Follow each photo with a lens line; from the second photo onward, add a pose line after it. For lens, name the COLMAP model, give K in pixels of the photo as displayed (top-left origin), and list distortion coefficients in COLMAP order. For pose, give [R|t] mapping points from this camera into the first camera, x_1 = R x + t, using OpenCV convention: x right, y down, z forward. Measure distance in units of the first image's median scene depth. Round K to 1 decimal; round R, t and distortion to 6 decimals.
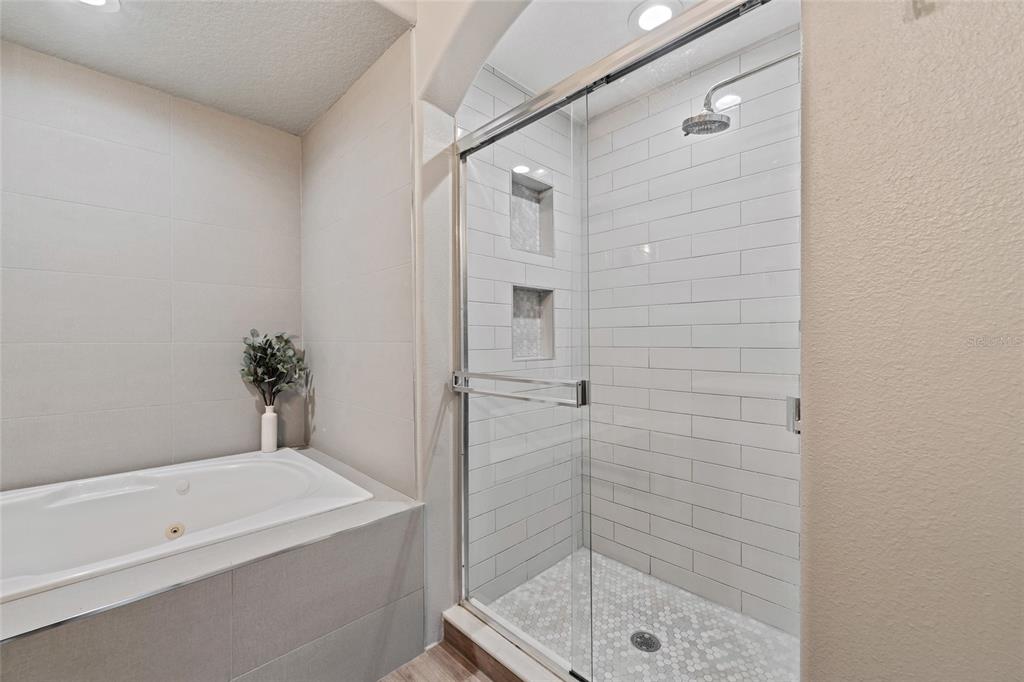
lens RADIAL K [[410.5, 0, 512.7], [0, 410.5, 342.7], [0, 0, 1]] dist [0.000369, -0.000443]
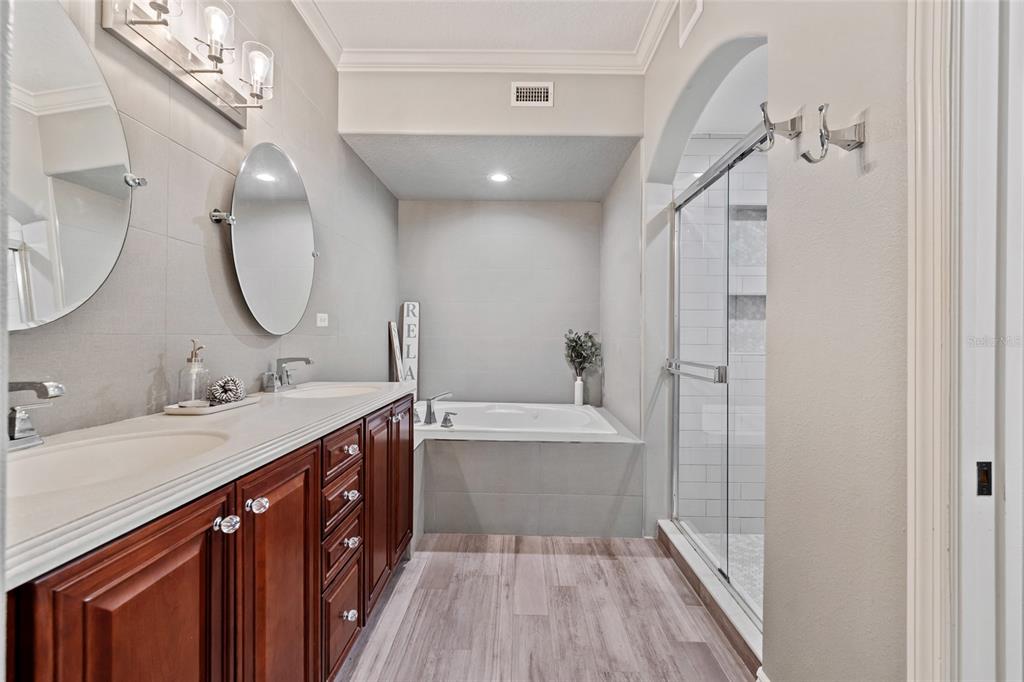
lens RADIAL K [[415.6, 0, 513.2], [0, 415.6, 335.1], [0, 0, 1]] dist [-0.000824, -0.000228]
pose [[0.693850, 0.009557, -0.720056, 0.505957], [-0.015496, 0.999879, -0.001661, -0.002897], [0.719953, 0.012311, 0.693914, -0.401193]]
